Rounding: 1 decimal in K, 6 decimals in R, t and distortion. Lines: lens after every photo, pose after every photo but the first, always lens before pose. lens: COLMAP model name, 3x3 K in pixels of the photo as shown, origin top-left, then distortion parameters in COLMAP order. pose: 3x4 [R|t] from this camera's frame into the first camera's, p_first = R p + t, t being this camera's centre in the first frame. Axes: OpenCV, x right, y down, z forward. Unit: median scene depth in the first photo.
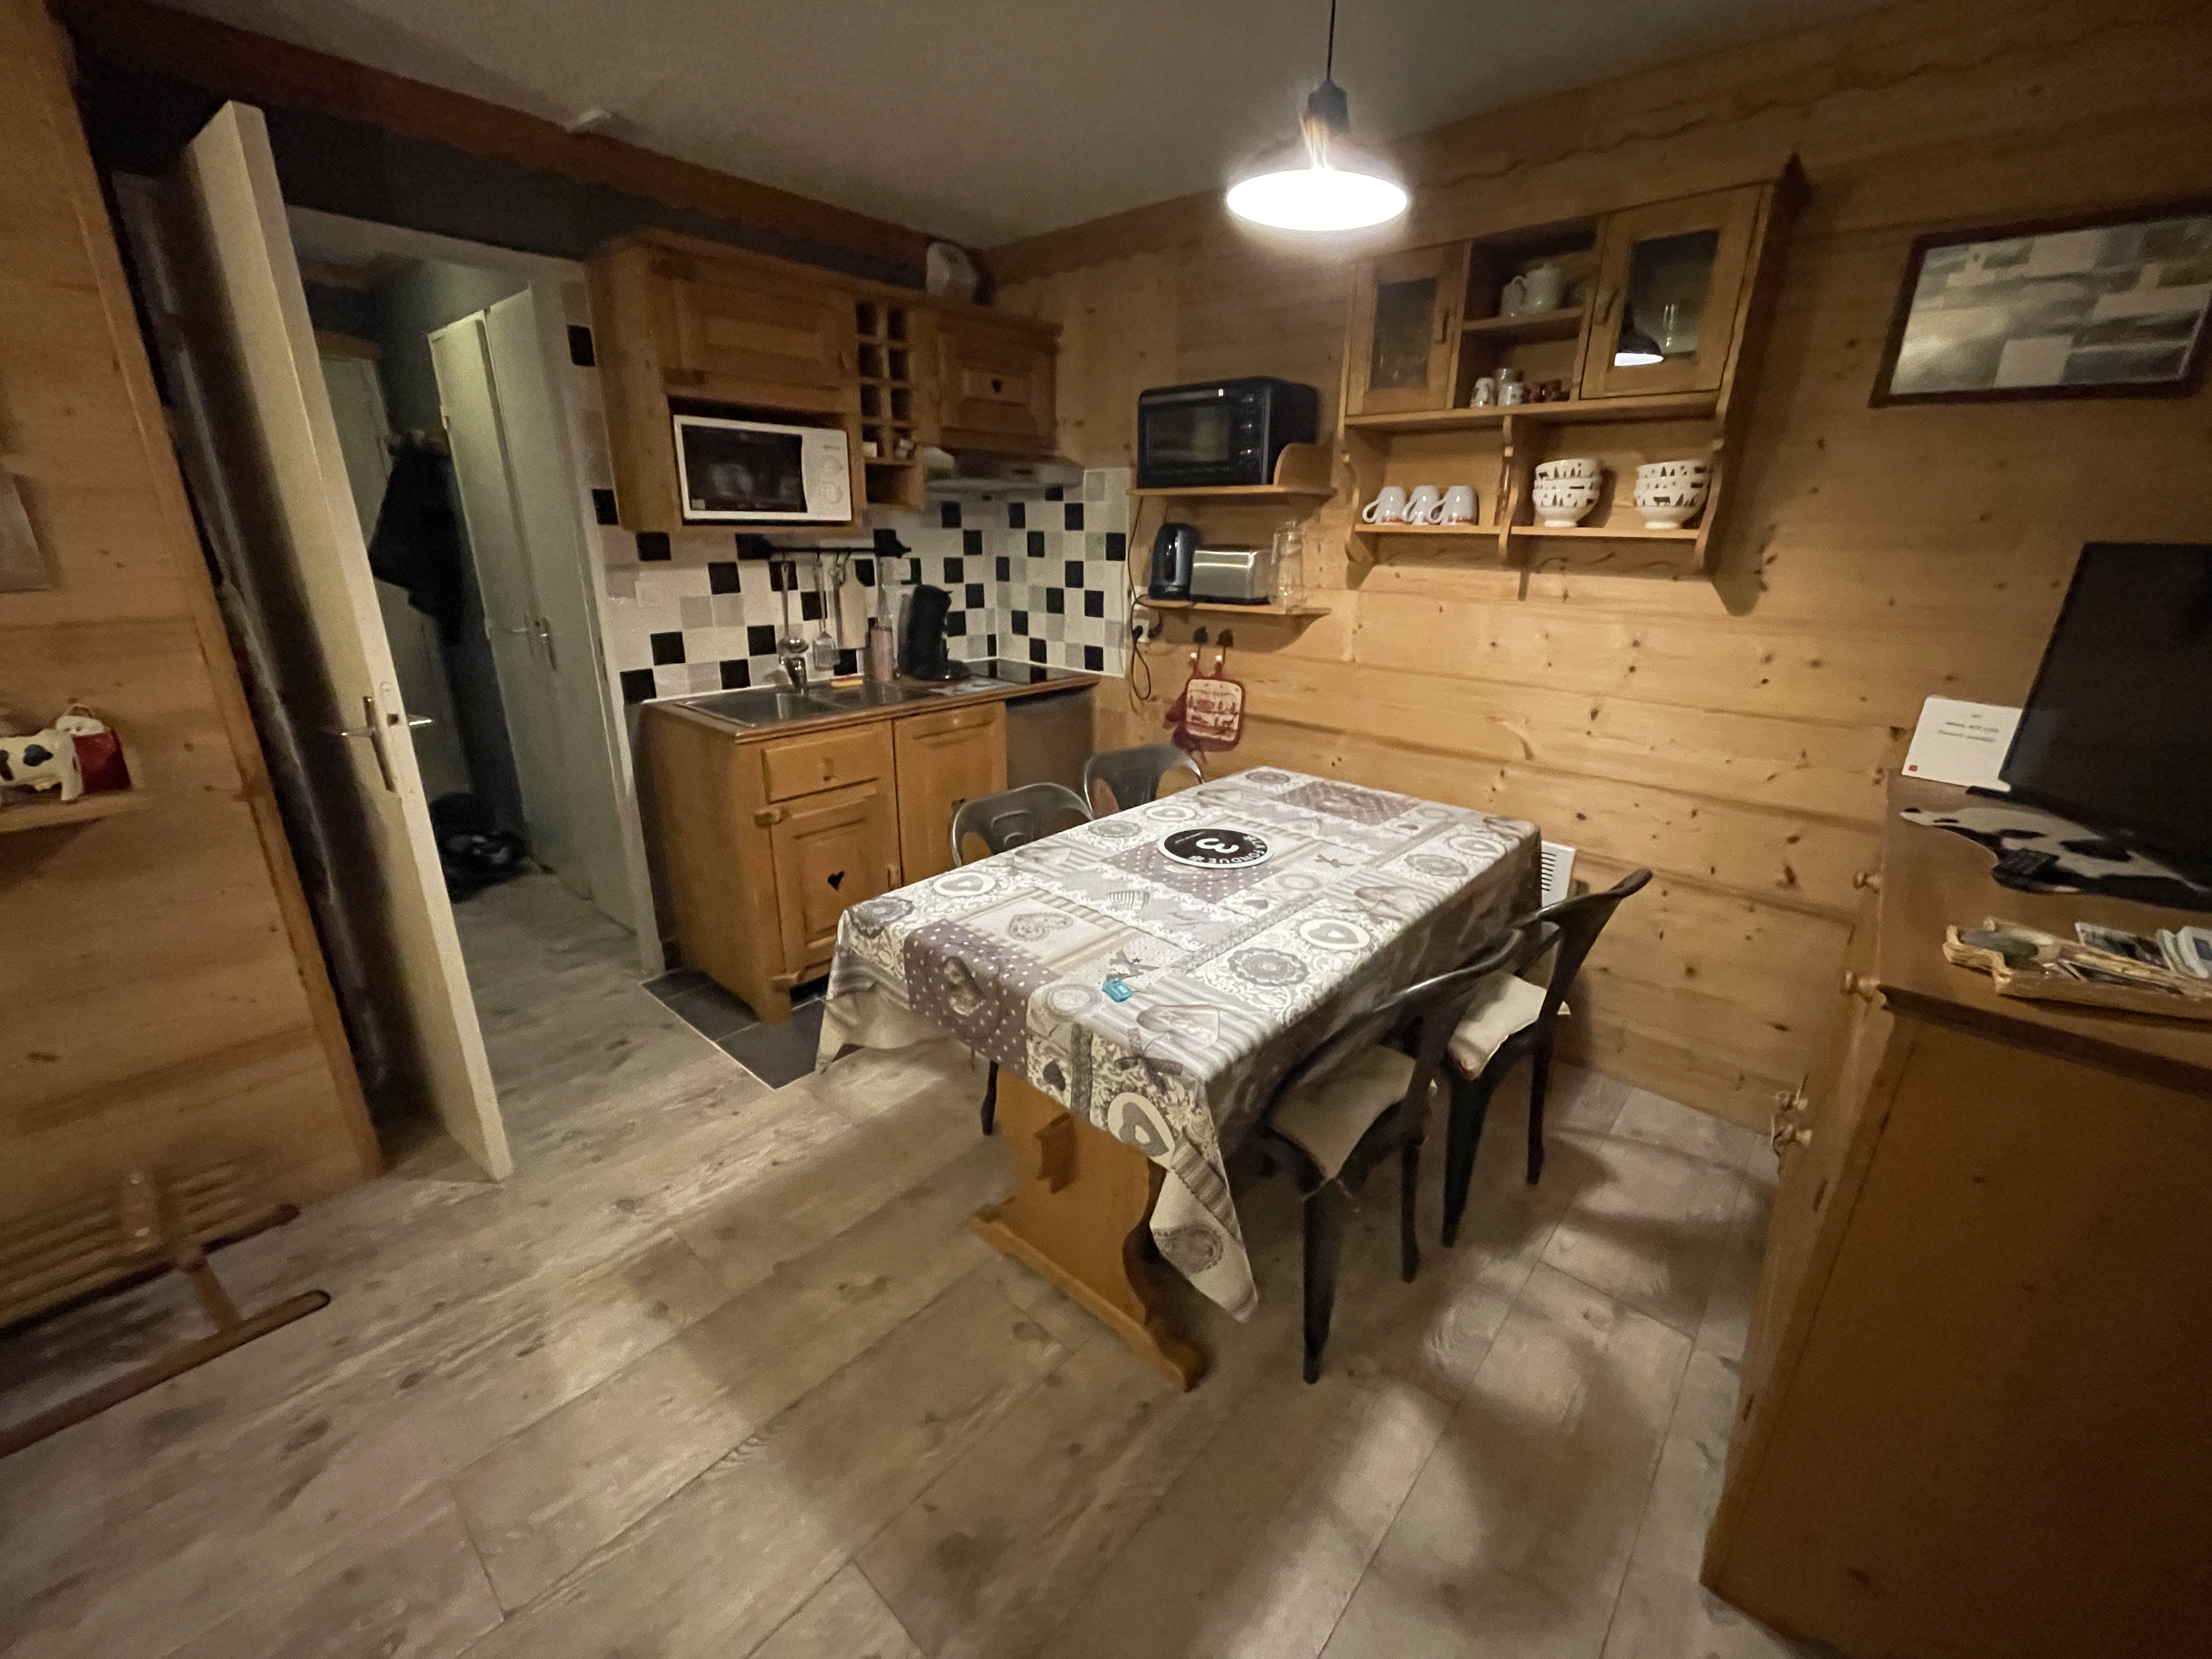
lens RADIAL K [[900.5, 0, 1096.9], [0, 900.5, 824.3], [0, 0, 1]] dist [-0.001348, 0.000075]
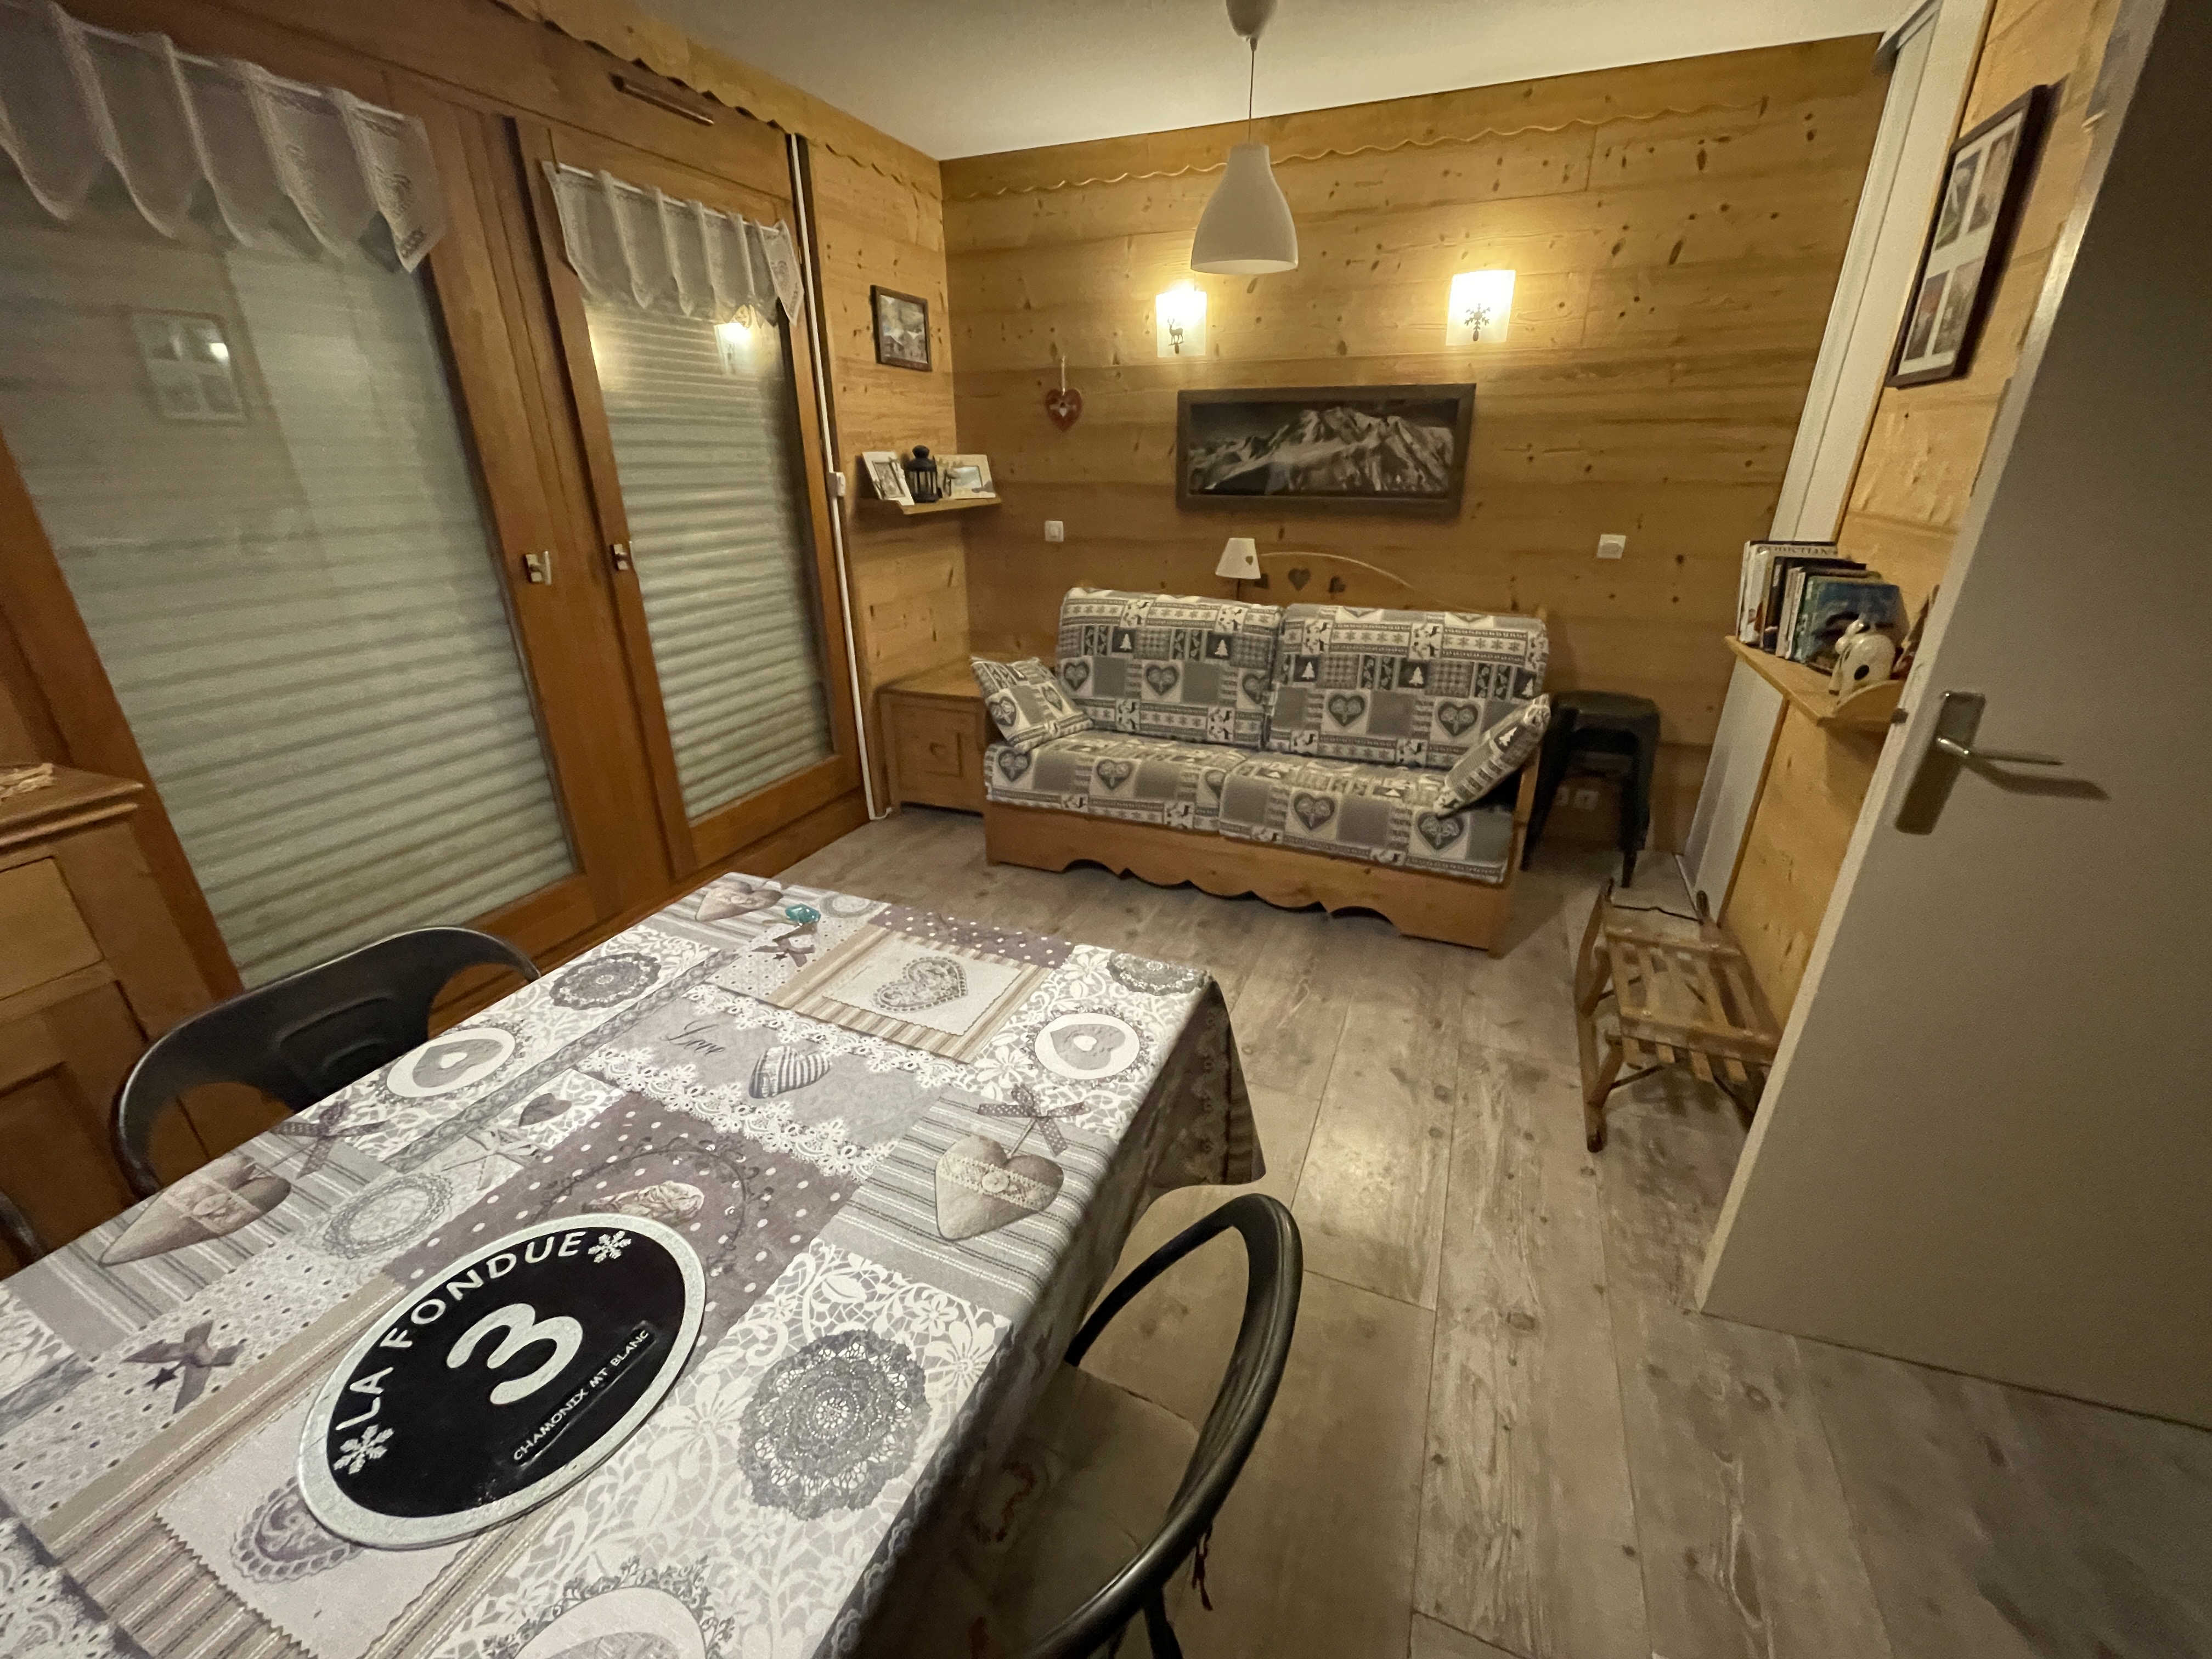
lens RADIAL K [[900.5, 0, 1092.9], [0, 900.5, 828.7], [0, 0, 1]] dist [-0.001348, 0.000075]
pose [[-0.945560, 0.123027, -0.301299, 0.006805], [-0.107812, 0.755110, 0.646673, -0.428941], [0.307072, 0.643951, -0.700738, 1.374909]]
